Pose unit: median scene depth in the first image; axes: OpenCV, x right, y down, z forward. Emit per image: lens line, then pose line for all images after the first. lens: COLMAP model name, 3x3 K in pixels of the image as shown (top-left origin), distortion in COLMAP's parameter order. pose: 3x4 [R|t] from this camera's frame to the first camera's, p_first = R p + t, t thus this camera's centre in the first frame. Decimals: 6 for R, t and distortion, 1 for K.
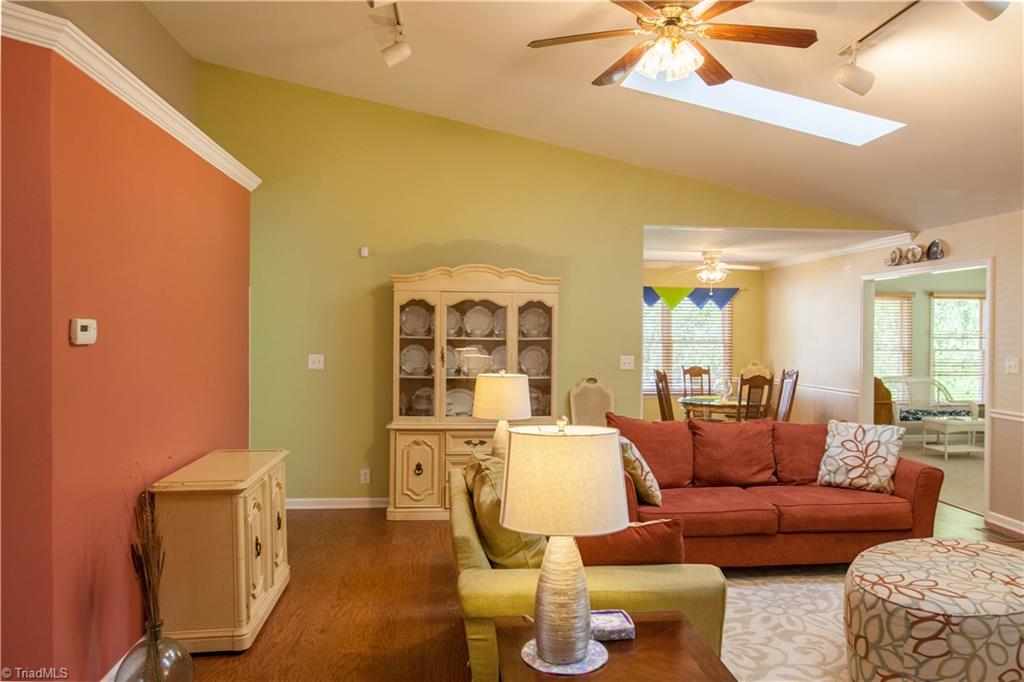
lens RADIAL K [[718.2, 0, 503.7], [0, 718.2, 339.2], [0, 0, 1]] dist [-0.053351, 0.043127]
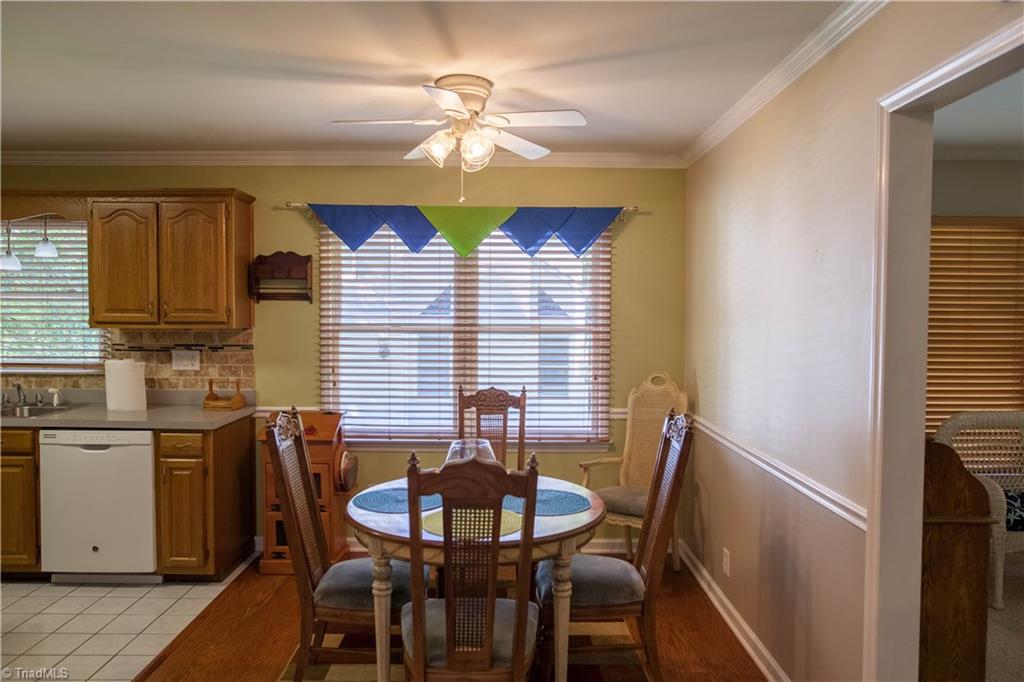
lens RADIAL K [[718.2, 0, 507.2], [0, 718.2, 339.2], [0, 0, 1]] dist [-0.053351, 0.043127]
pose [[0.995329, -0.000155, -0.096545, 0.303989], [0.003043, 0.999552, 0.029772, -0.003553], [0.096497, -0.029927, 0.994883, 0.557449]]
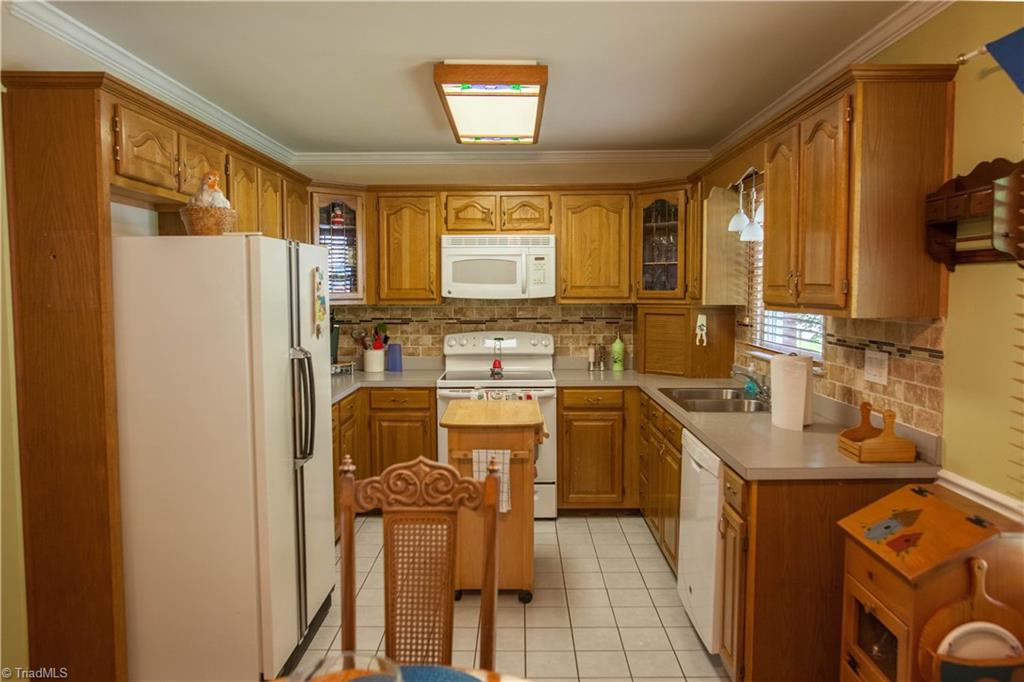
lens RADIAL K [[718.2, 0, 512.9], [0, 718.2, 337.2], [0, 0, 1]] dist [-0.053351, 0.043127]
pose [[-0.094056, 0.058677, -0.993836, 0.349914], [-0.008511, 0.998178, 0.059738, -0.004565], [0.995531, 0.014077, -0.093385, 0.879217]]
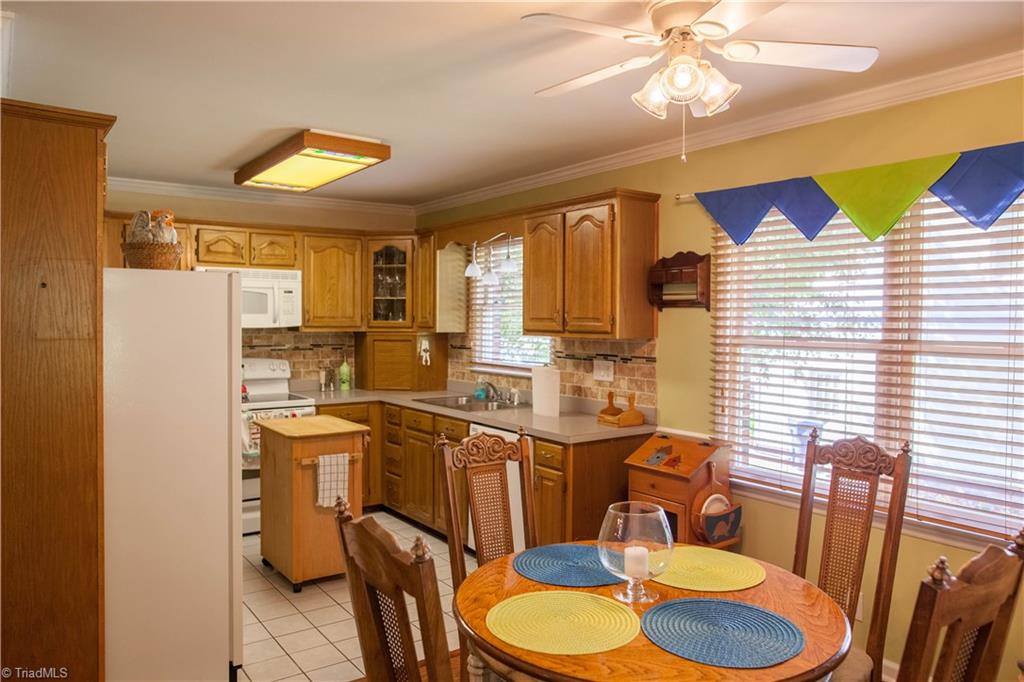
lens RADIAL K [[718.2, 0, 515.2], [0, 718.2, 335.5], [0, 0, 1]] dist [-0.053351, 0.043127]
pose [[0.510508, 0.014498, -0.859751, 0.415023], [-0.010464, 0.999889, 0.010648, -0.003205], [0.859809, 0.003560, 0.510603, 0.716743]]
